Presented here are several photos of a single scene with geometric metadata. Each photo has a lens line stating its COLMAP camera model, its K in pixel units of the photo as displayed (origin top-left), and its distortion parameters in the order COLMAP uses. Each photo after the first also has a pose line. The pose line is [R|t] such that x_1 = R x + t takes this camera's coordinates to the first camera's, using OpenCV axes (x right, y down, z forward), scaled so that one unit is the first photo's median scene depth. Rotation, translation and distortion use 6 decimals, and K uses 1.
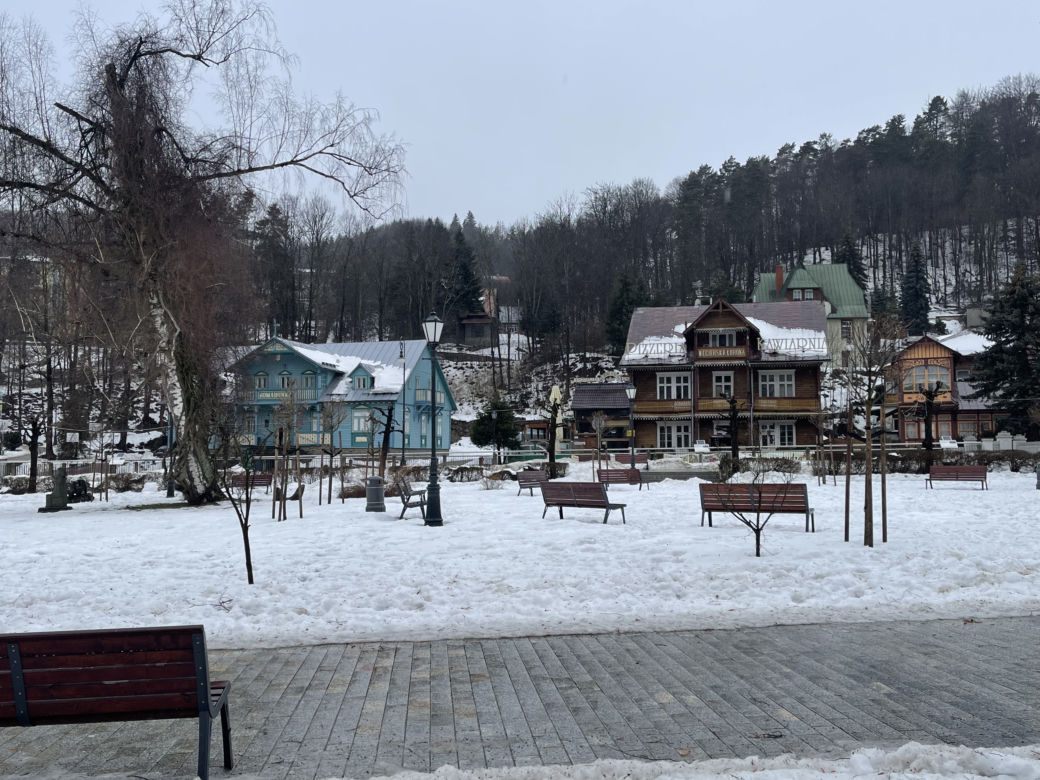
lens RADIAL K [[1004.3, 0, 520.0], [0, 1004.3, 390.0], [0, 0, 1]] dist [0.000336, -0.002898]
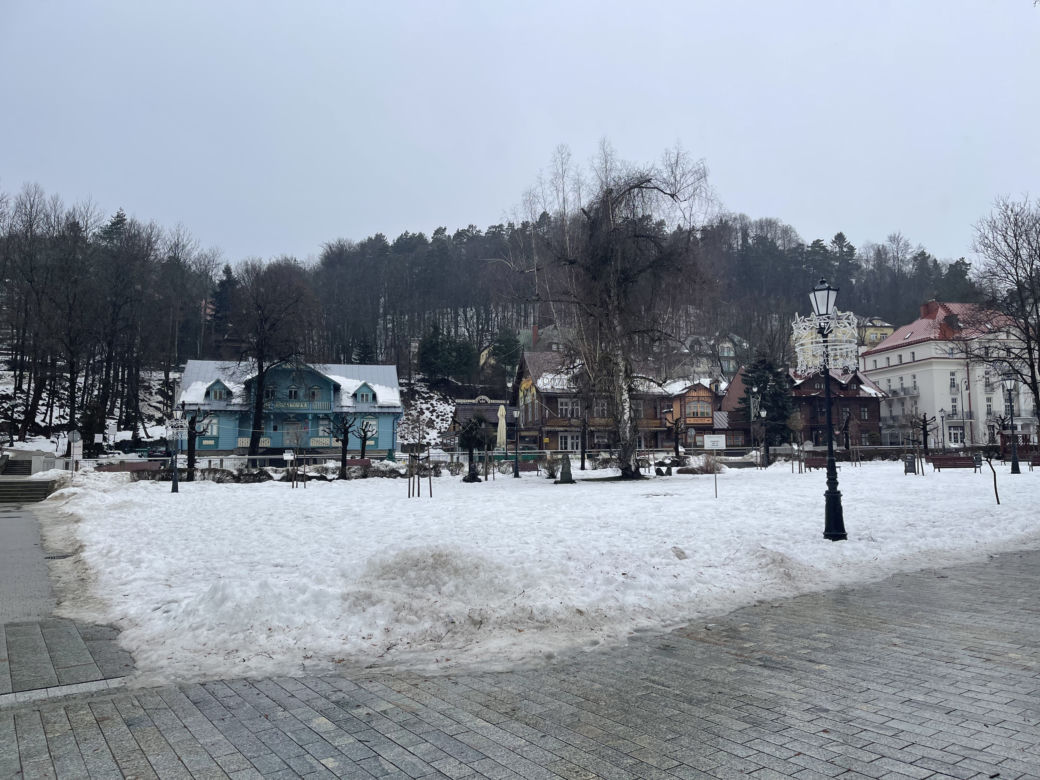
lens RADIAL K [[800.3, 0, 565.8], [0, 800.3, 393.0], [0, 0, 1]] dist [-0.000183, -0.004109]
pose [[0.855836, 0.043768, 0.515391, -0.451636], [-0.032476, 0.998995, -0.030908, 0.010016], [-0.516226, 0.009715, 0.856397, 0.004856]]
